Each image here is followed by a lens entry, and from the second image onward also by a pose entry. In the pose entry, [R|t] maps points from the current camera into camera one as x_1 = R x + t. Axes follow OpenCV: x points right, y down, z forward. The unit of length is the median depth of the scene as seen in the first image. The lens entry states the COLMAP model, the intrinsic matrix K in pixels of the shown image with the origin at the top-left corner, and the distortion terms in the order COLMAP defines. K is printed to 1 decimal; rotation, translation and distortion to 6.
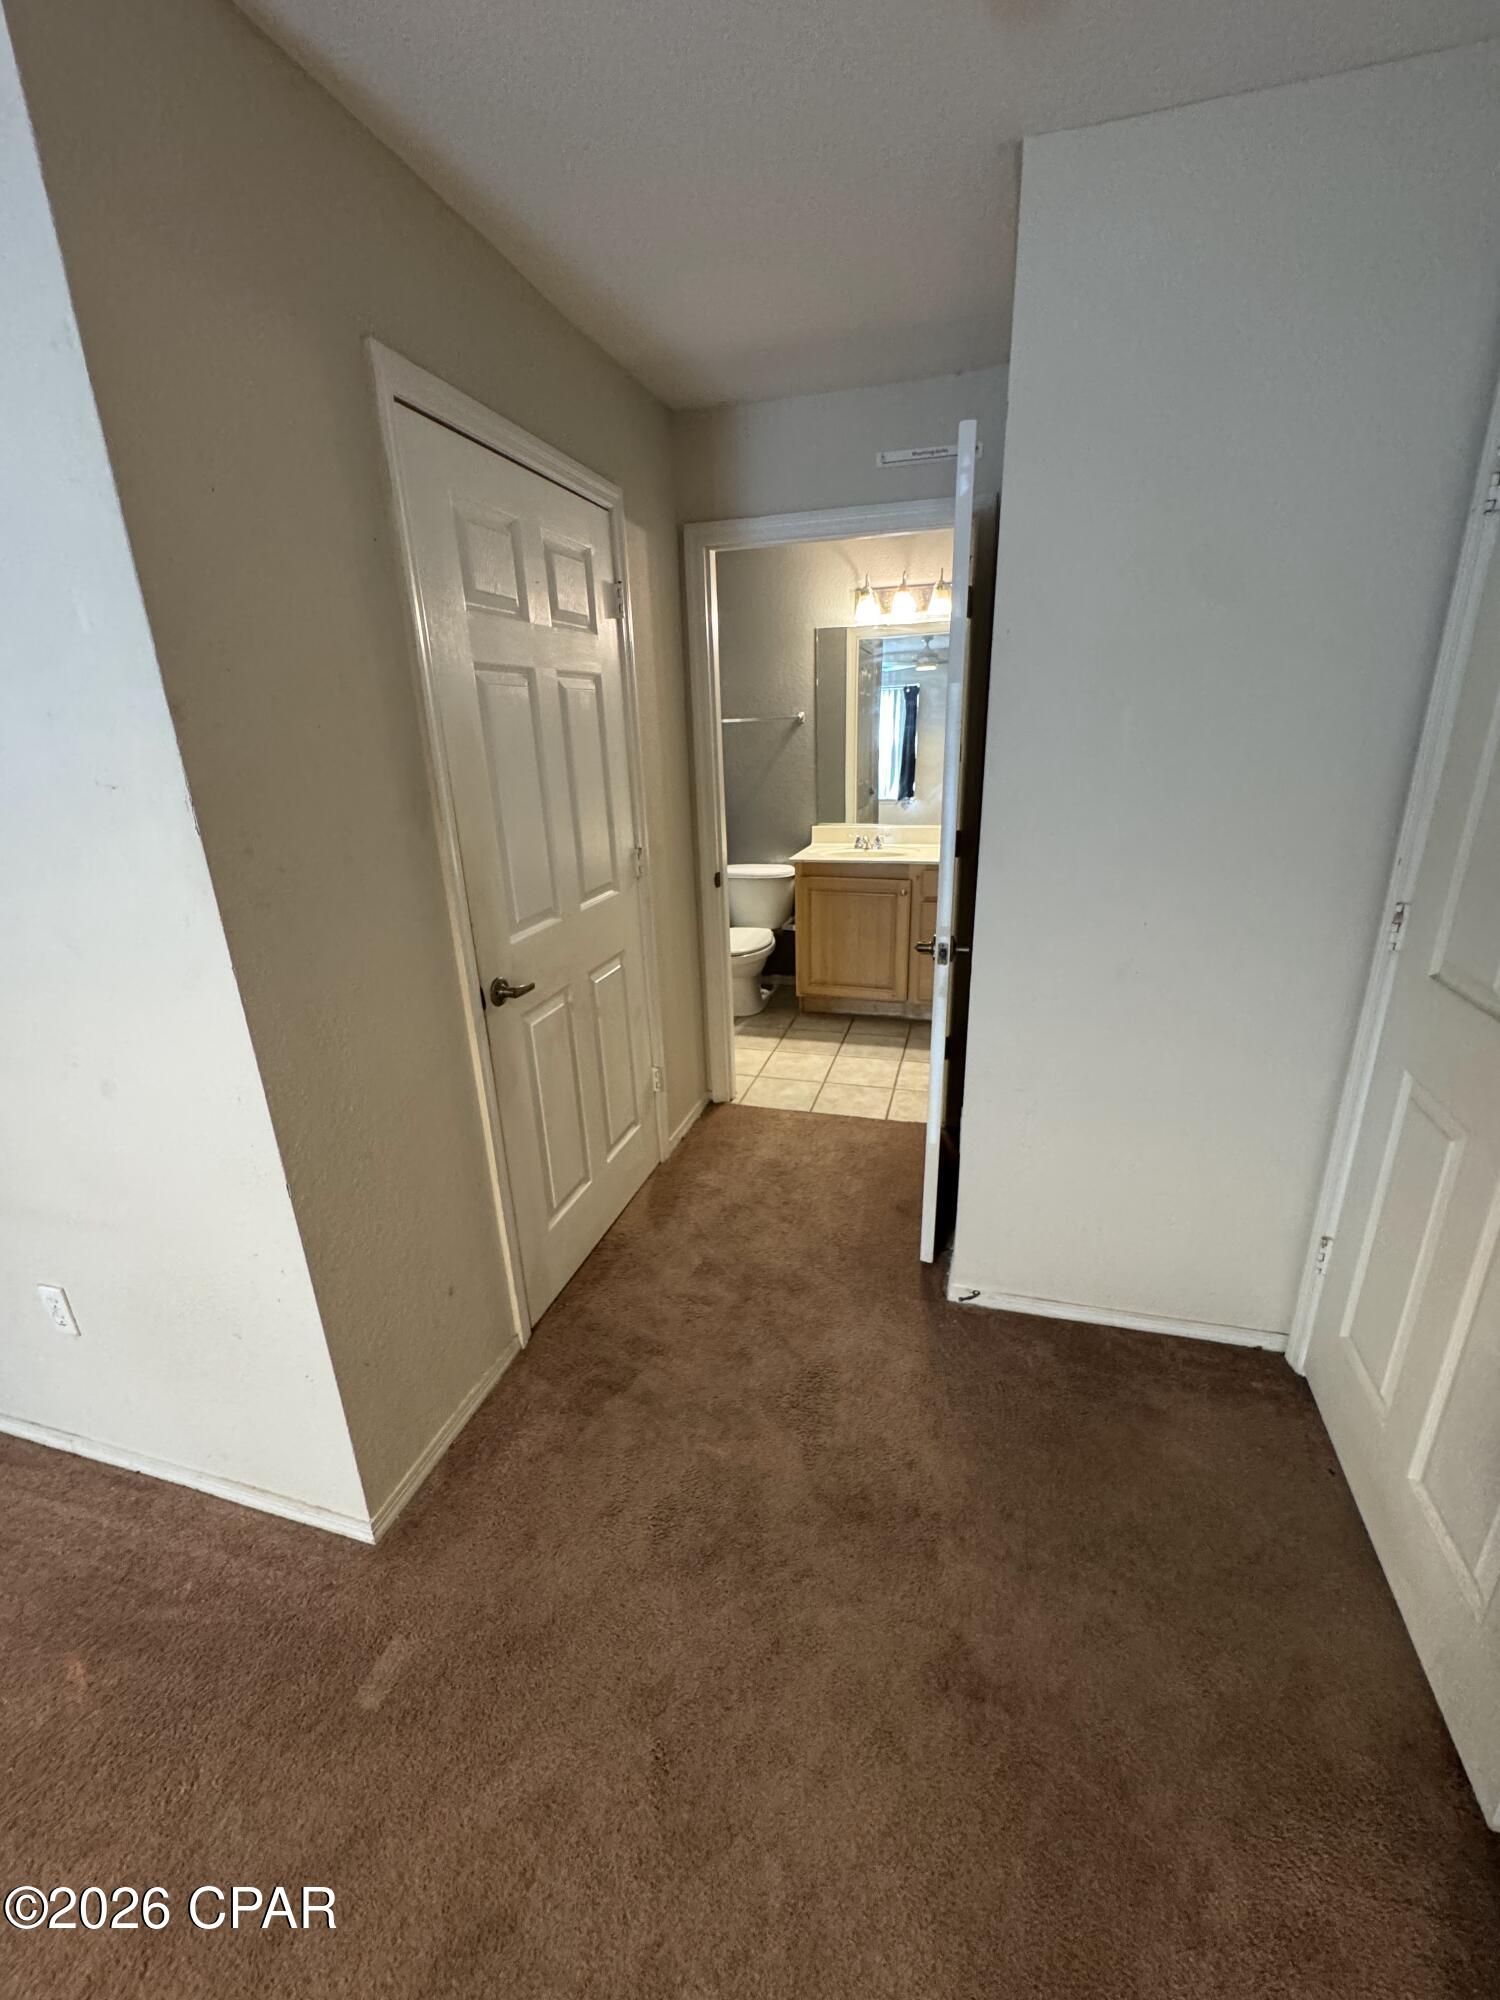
lens RADIAL K [[801.9, 0, 750.4], [0, 801.9, 996.6], [0, 0, 1]] dist [-0.002232, -0.000824]
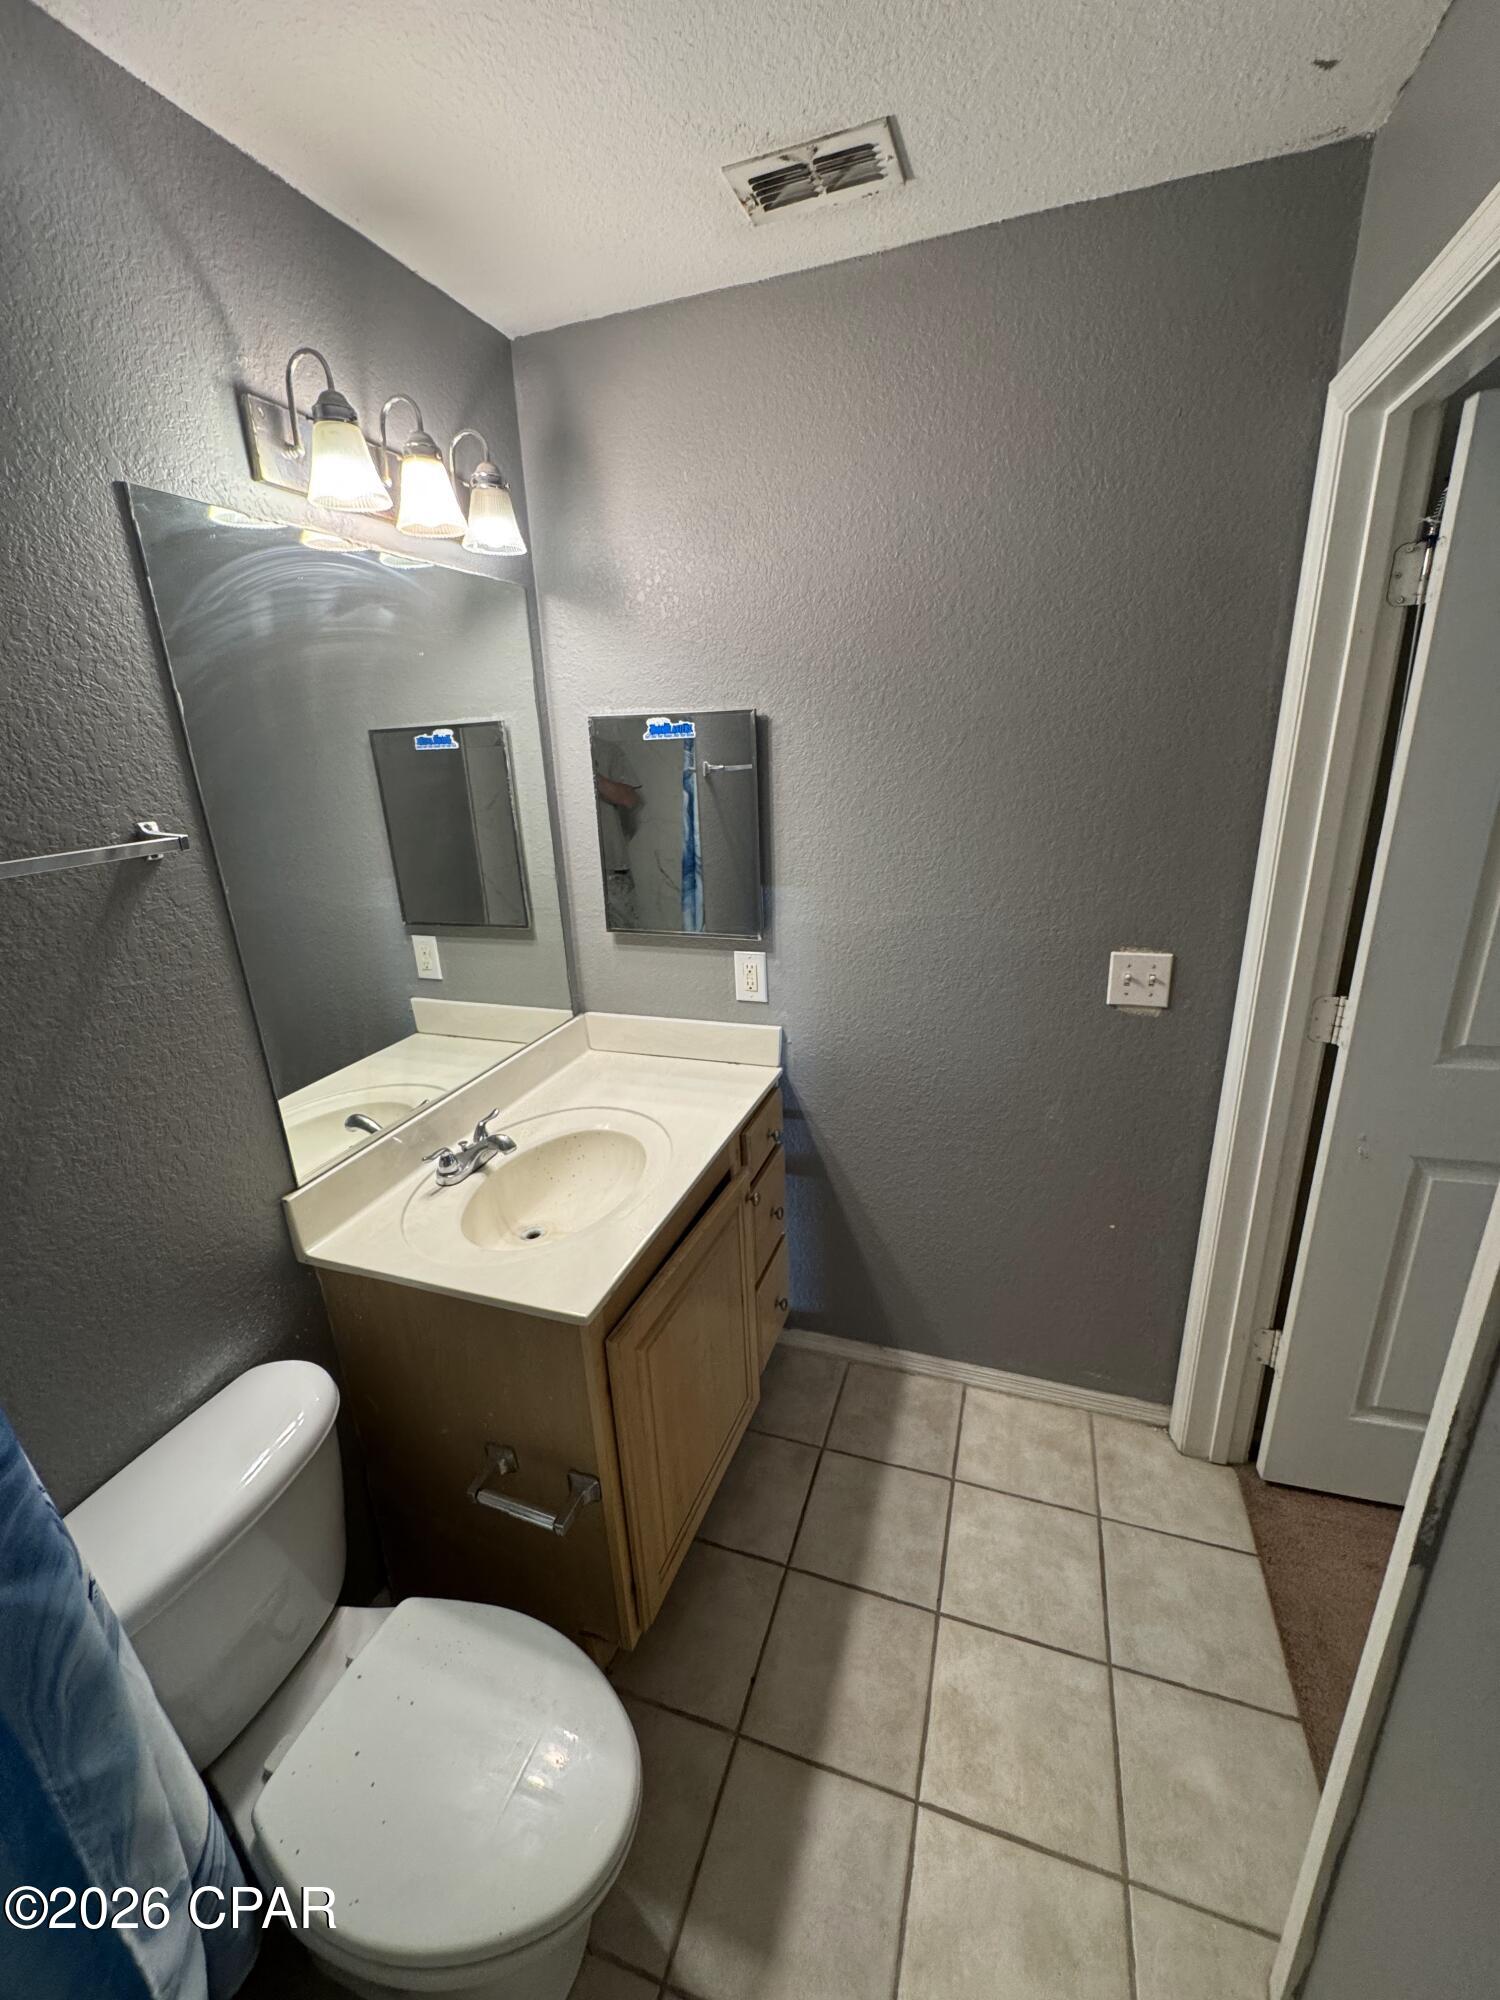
lens RADIAL K [[801.9, 0, 750.4], [0, 801.9, 996.6], [0, 0, 1]] dist [-0.002232, -0.000824]
pose [[0.053108, -0.277616, 0.959223, -0.206625], [0.353246, 0.903692, 0.241987, -0.350183], [-0.934022, 0.325991, 0.146060, 0.942695]]
